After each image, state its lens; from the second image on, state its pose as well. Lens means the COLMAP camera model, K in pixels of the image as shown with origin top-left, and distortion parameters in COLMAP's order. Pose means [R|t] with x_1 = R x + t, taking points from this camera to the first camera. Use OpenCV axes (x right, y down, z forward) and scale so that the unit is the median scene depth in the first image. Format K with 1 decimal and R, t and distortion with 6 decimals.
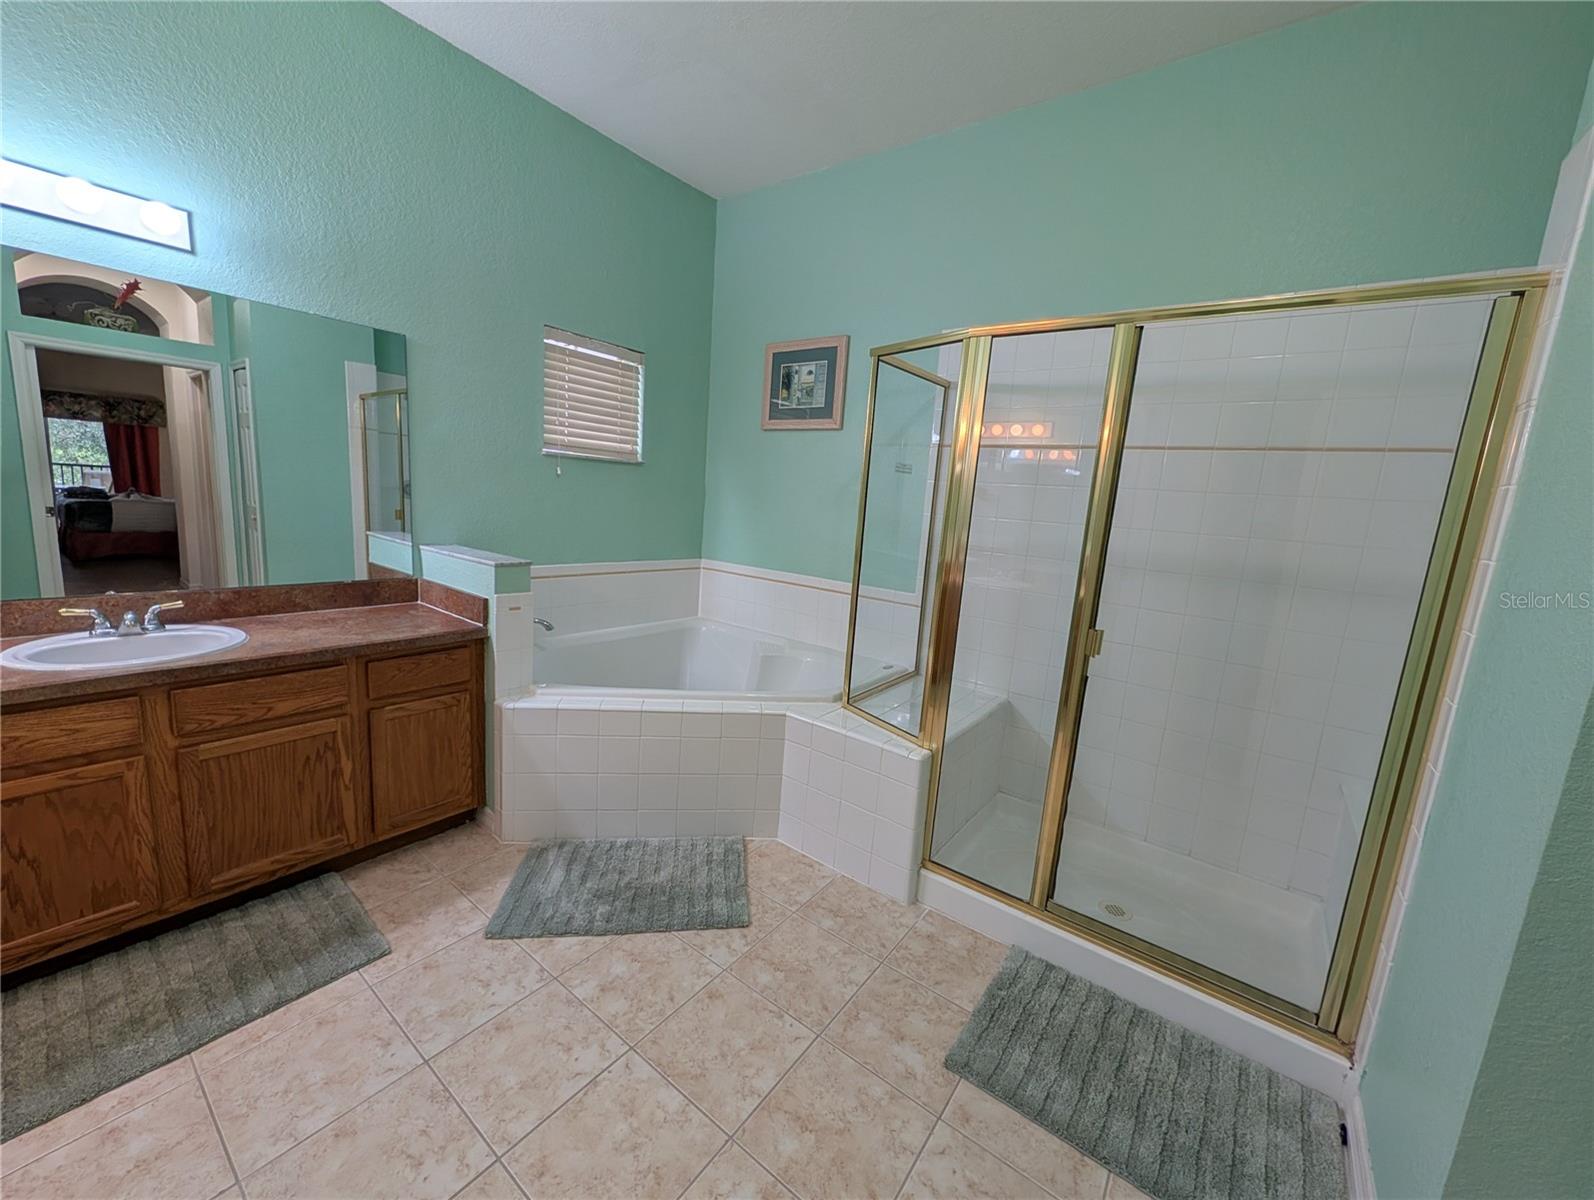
lens RADIAL K [[612.3, 0, 797.0], [0, 612.3, 600.0], [0, 0, 1]] dist [0.000636, 0.000282]
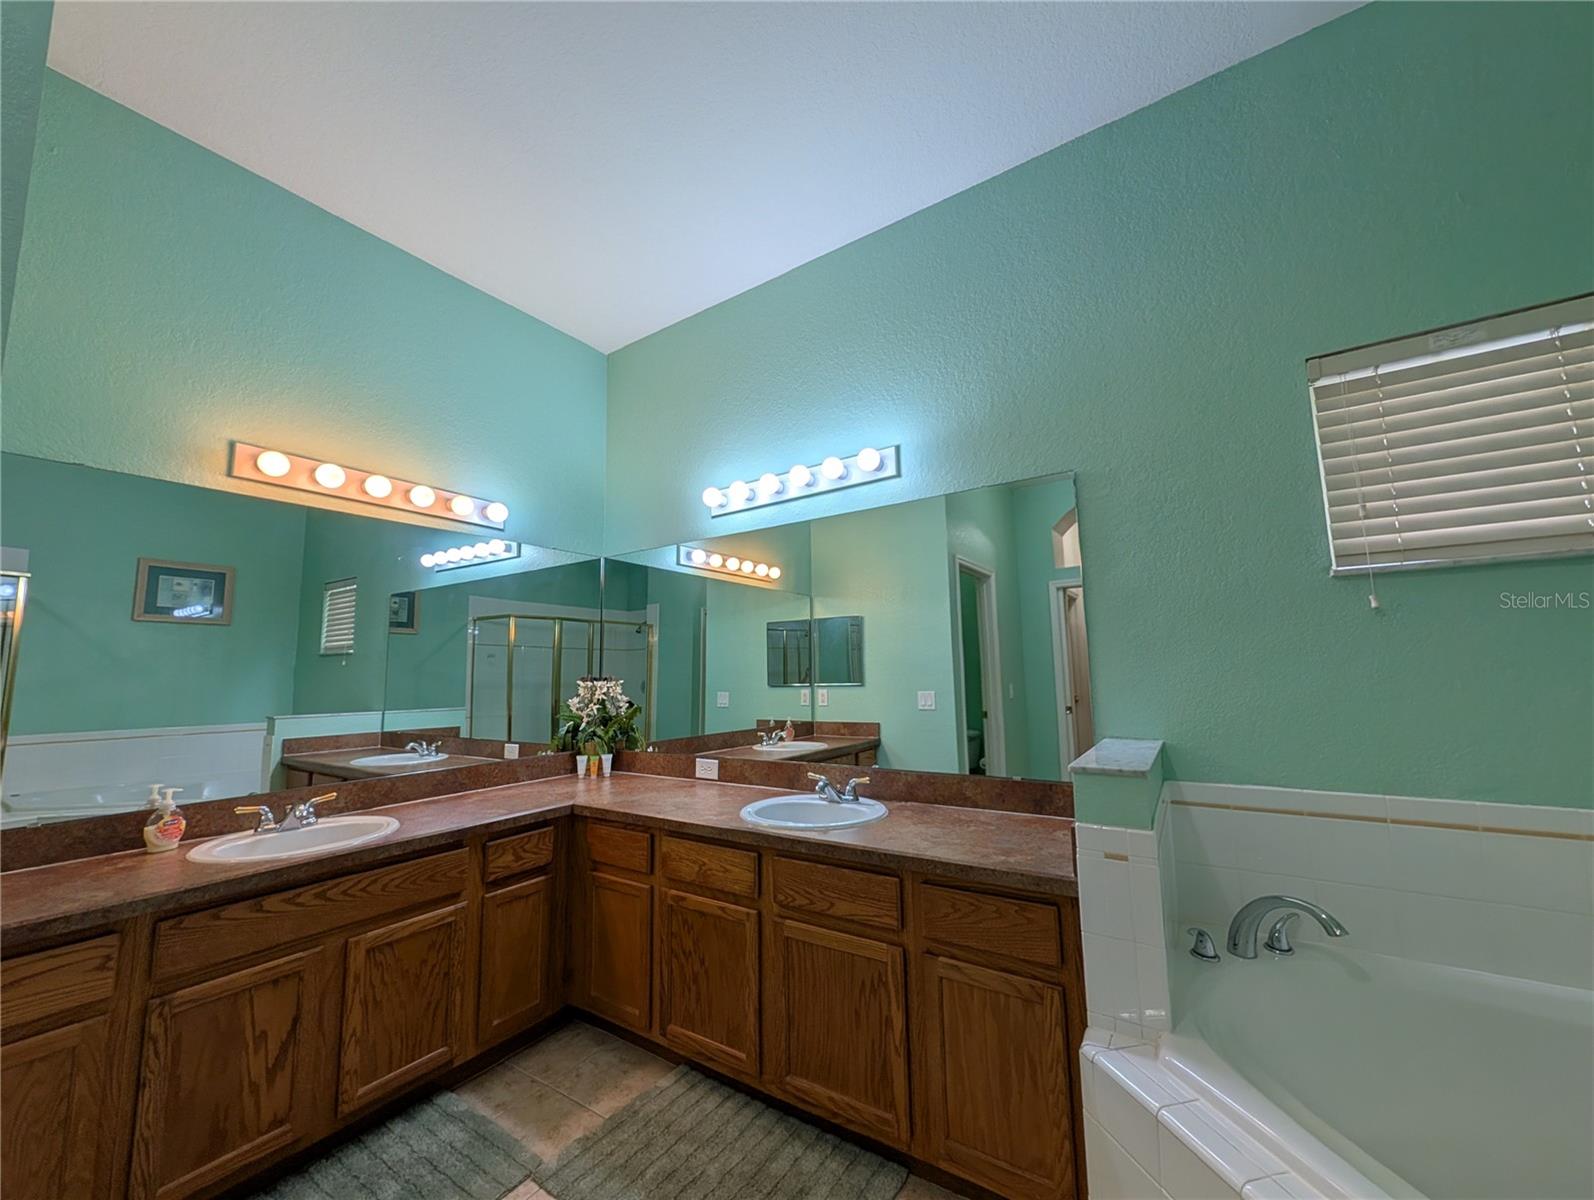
lens RADIAL K [[612.3, 0, 797.0], [0, 612.3, 600.0], [0, 0, 1]] dist [0.000636, 0.000282]
pose [[0.058859, -0.191908, -0.979646, 0.114113], [-0.142507, 0.969681, -0.198518, -0.069504], [0.988042, 0.151291, 0.029727, 0.786078]]
